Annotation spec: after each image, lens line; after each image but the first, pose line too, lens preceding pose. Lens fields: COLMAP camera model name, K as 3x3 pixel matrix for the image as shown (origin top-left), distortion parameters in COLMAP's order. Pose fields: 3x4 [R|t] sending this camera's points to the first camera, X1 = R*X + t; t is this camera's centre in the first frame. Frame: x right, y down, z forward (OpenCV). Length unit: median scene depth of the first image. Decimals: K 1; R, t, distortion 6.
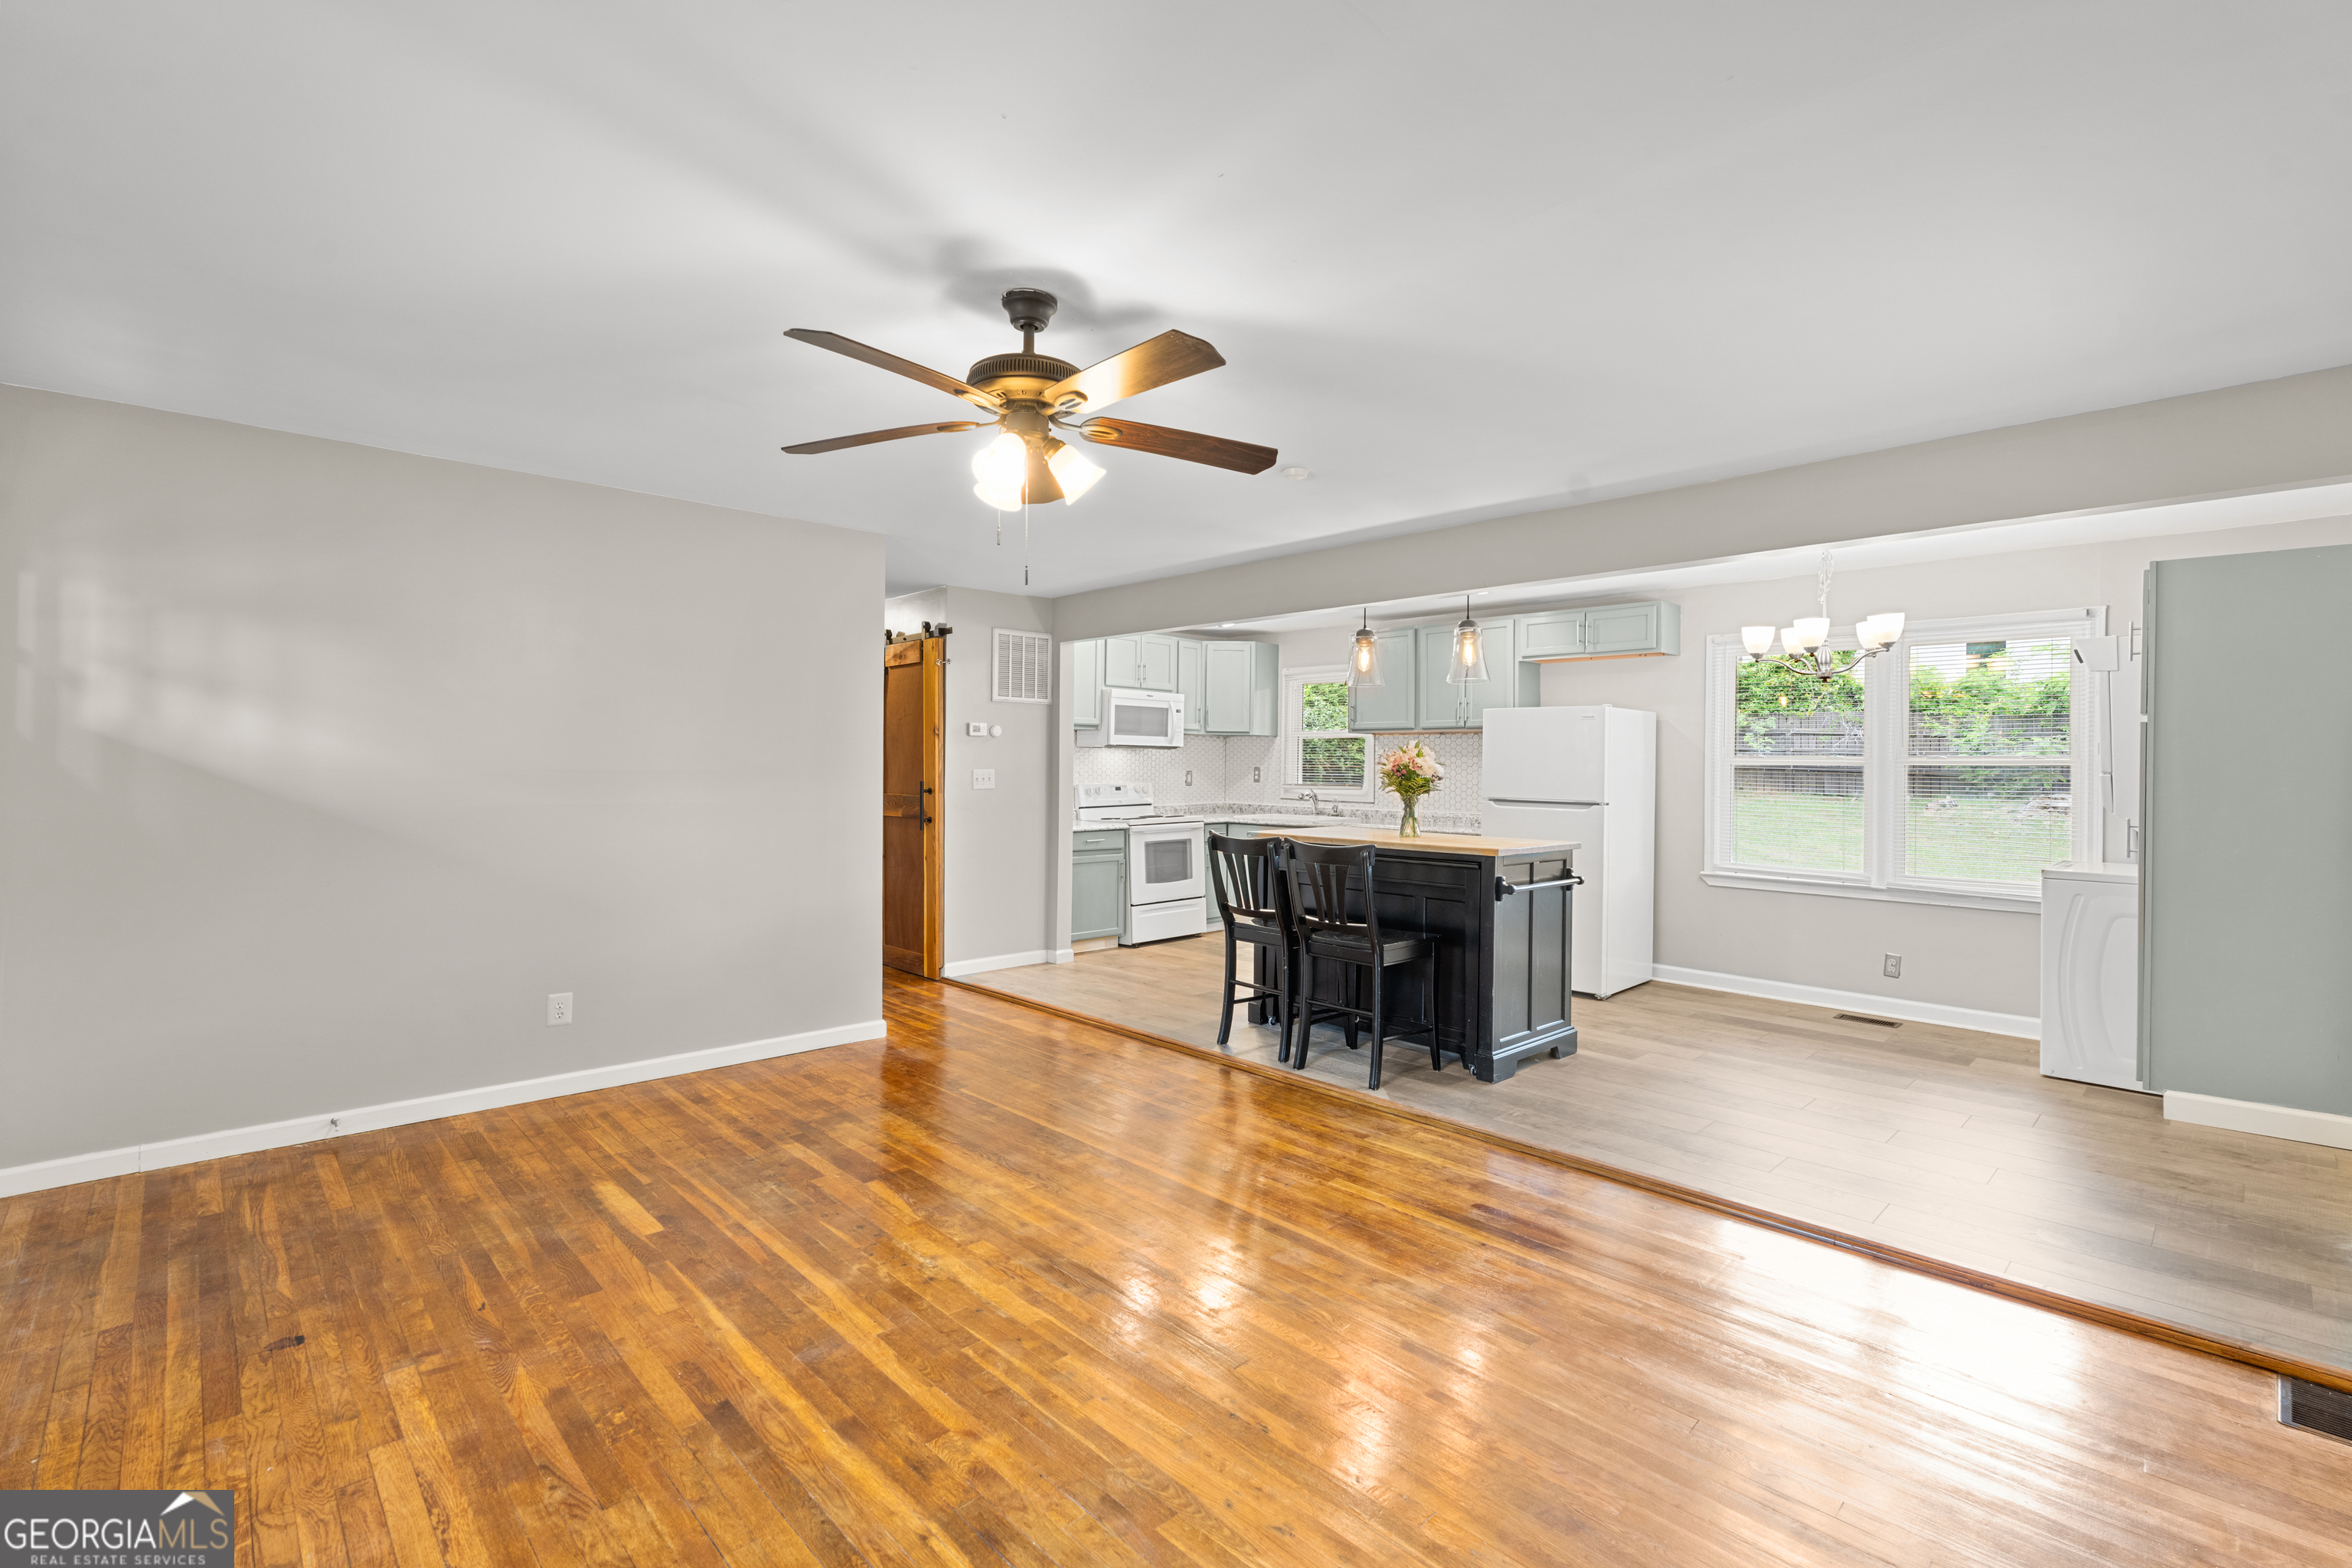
lens RADIAL K [[1036.3, 0, 1188.8], [0, 1036.3, 747.2], [0, 0, 1]] dist [-0.005654, 0.000326]
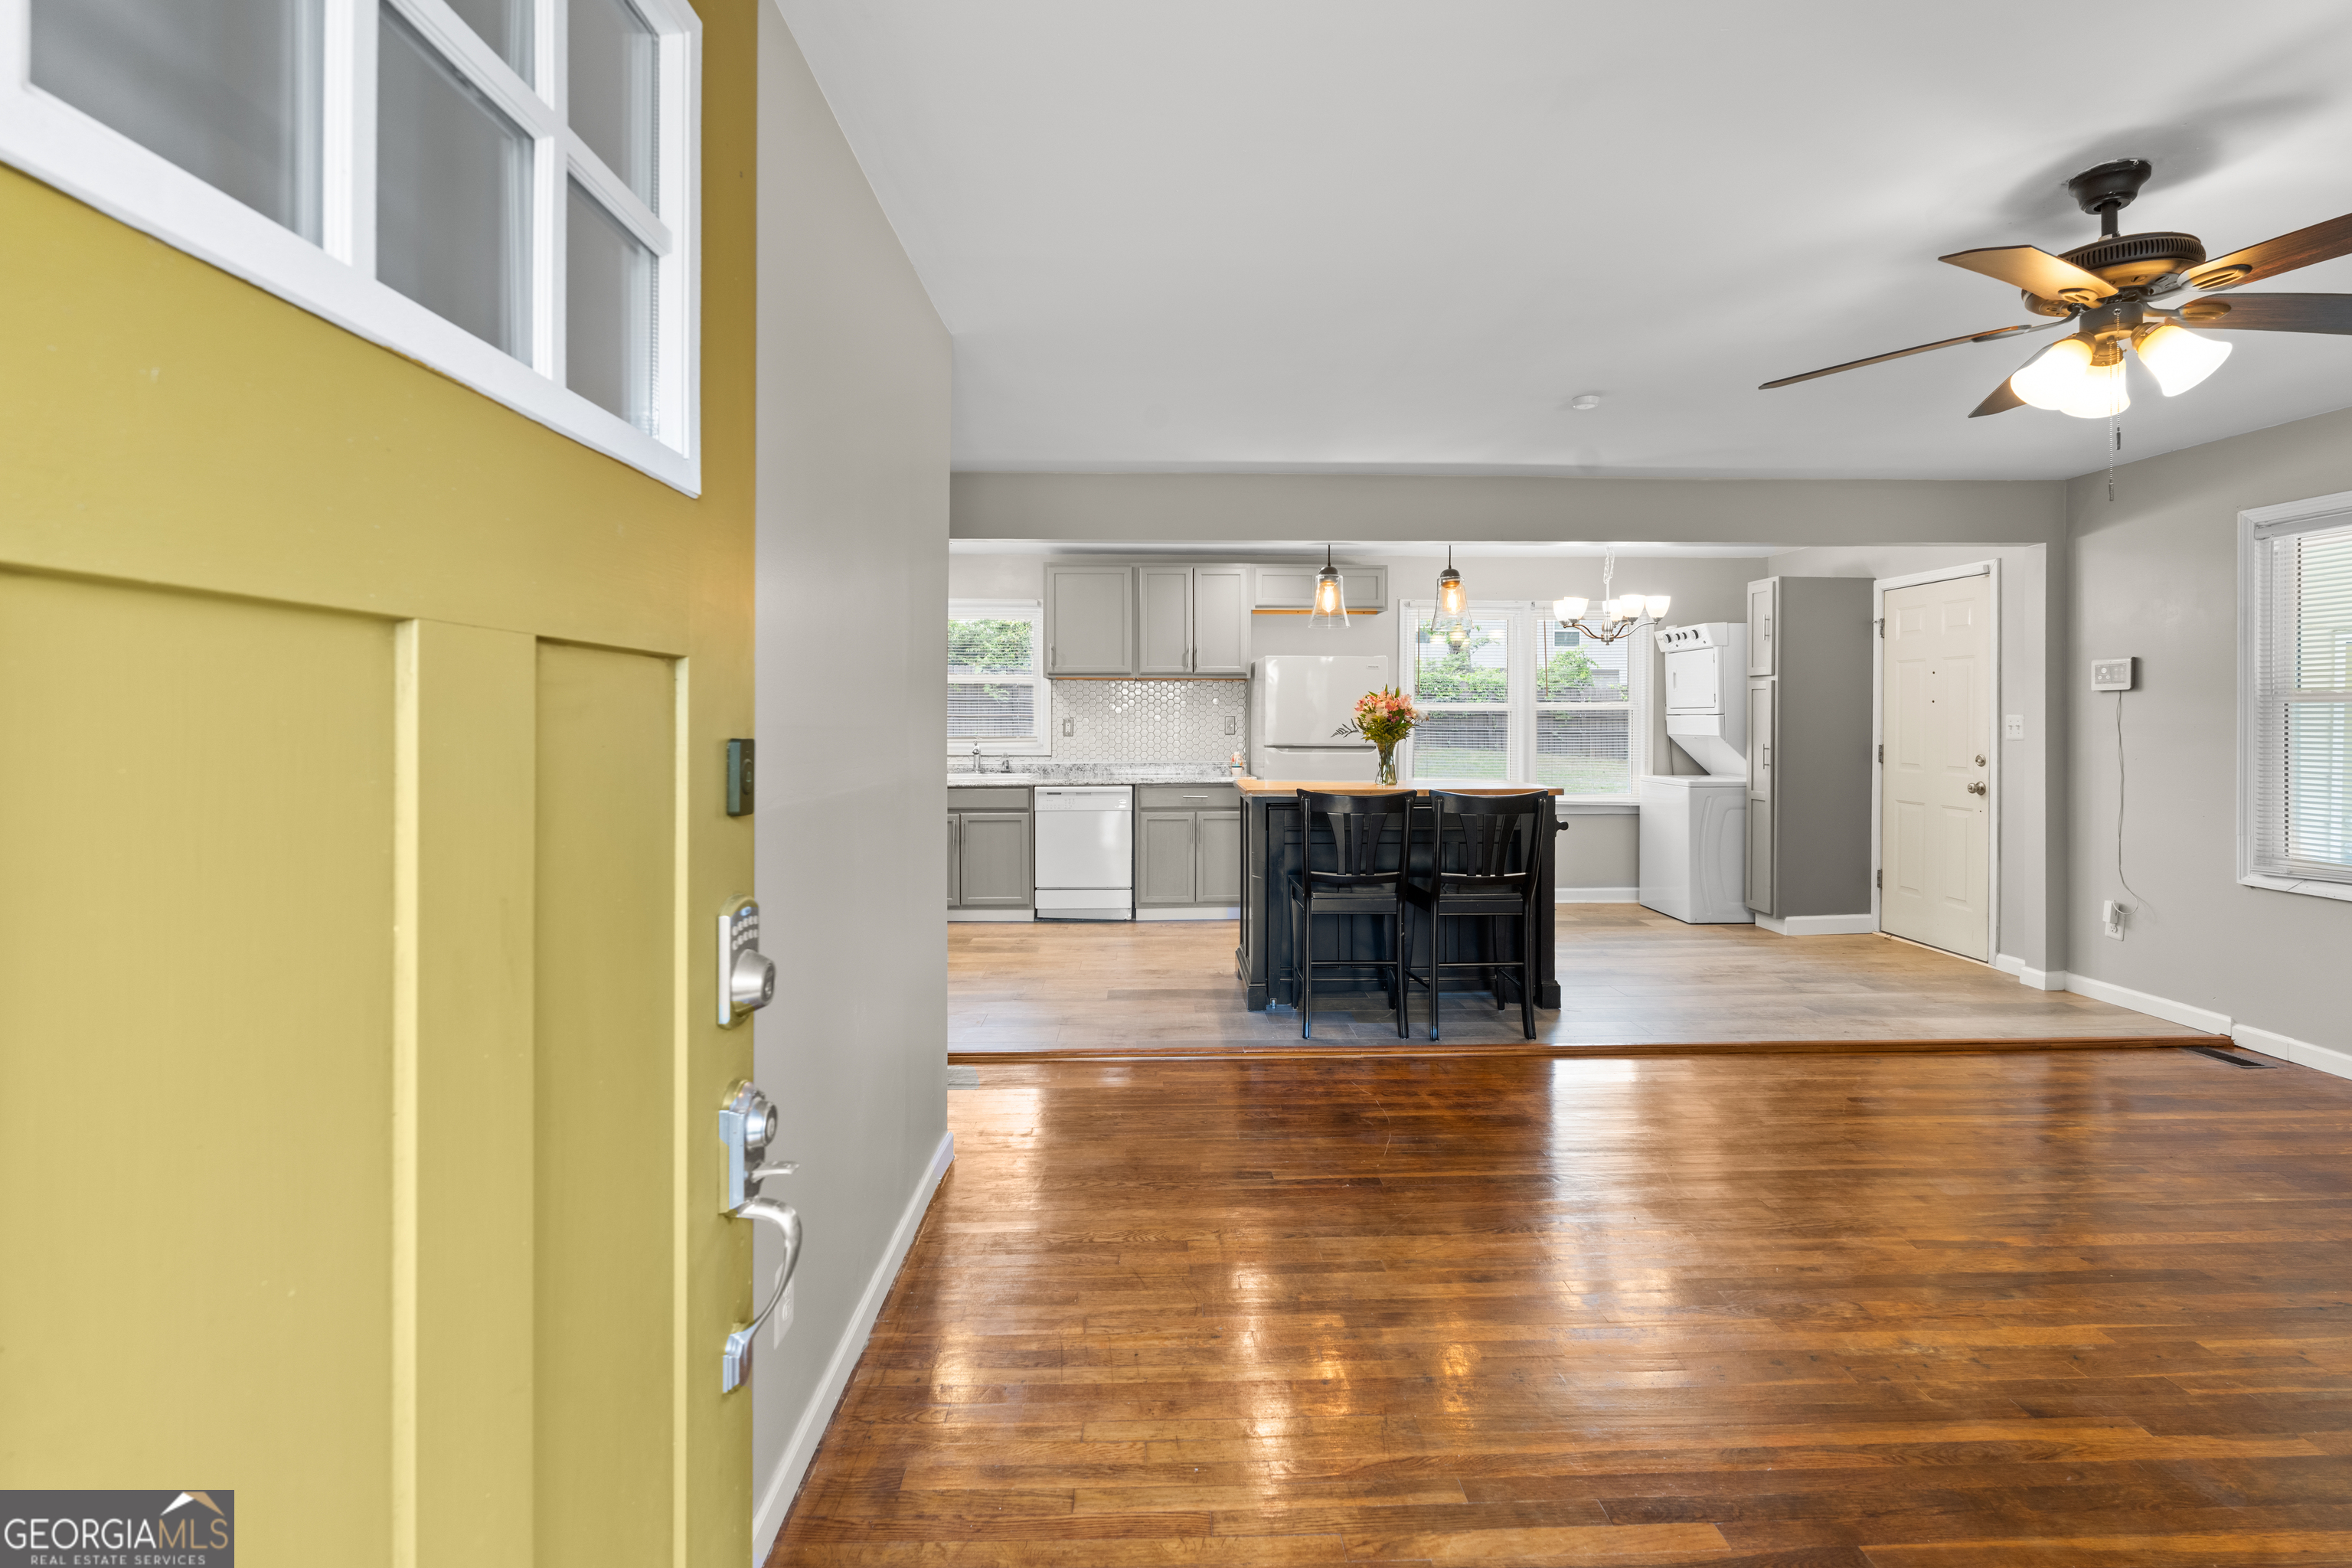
lens RADIAL K [[1036.3, 0, 1174.6], [0, 1036.3, 714.4], [0, 0, 1]] dist [-0.005654, 0.000326]
pose [[0.680158, -0.006909, 0.733033, -0.495575], [-0.005313, 0.999883, 0.014353, 0.005050], [-0.733046, -0.013657, 0.680042, 0.368023]]
